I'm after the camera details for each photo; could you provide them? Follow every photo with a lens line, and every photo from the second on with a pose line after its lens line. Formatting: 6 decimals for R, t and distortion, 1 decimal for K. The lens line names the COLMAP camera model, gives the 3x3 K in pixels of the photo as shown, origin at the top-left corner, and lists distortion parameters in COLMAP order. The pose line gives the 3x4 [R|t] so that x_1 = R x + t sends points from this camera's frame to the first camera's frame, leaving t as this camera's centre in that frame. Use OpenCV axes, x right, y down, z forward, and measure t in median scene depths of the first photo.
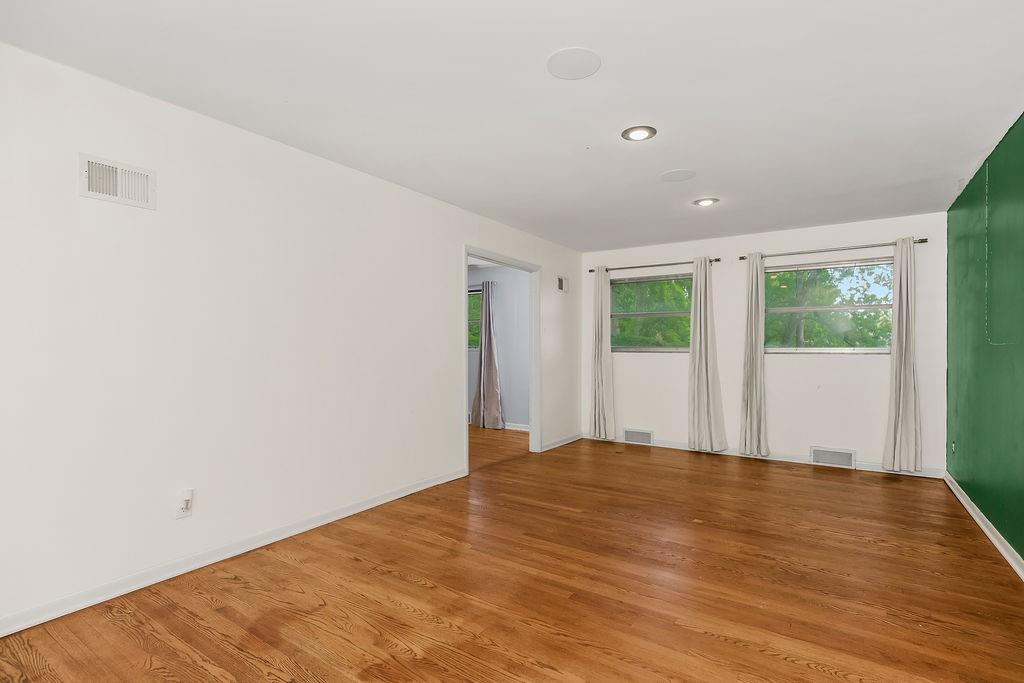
lens RADIAL K [[473.3, 0, 511.5], [0, 473.3, 346.4], [0, 0, 1]] dist [-0.008711, 0.003594]
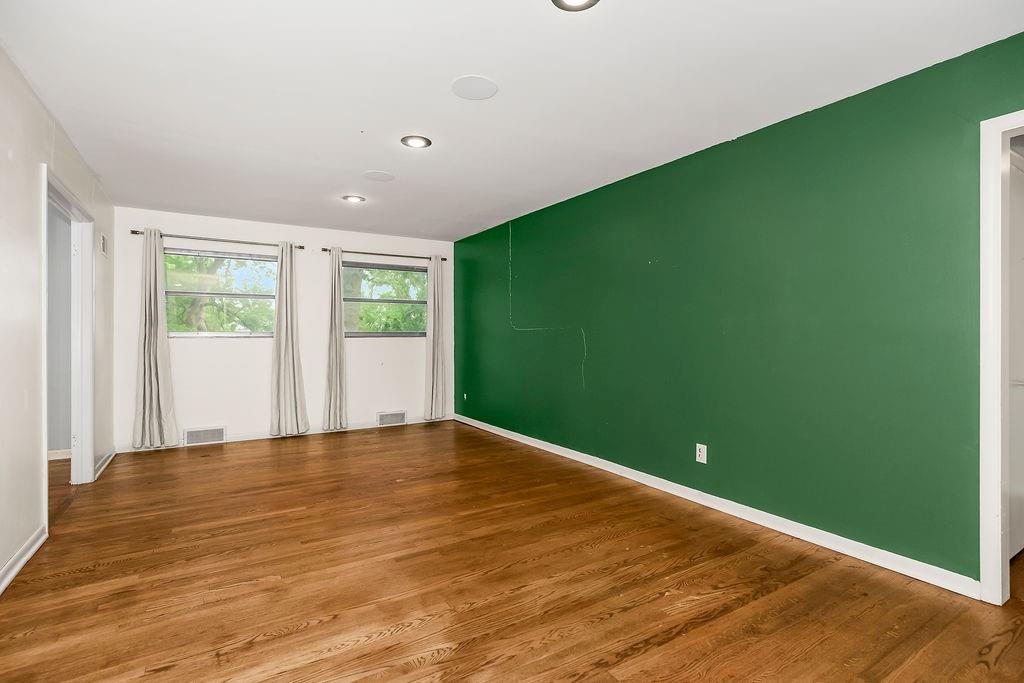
lens RADIAL K [[473.3, 0, 509.3], [0, 473.3, 336.2], [0, 0, 1]] dist [-0.008711, 0.003594]
pose [[0.438844, -0.005730, 0.898545, -0.417894], [0.000565, 0.999981, 0.006100, 0.006710], [-0.898563, -0.002169, 0.438839, 0.196304]]
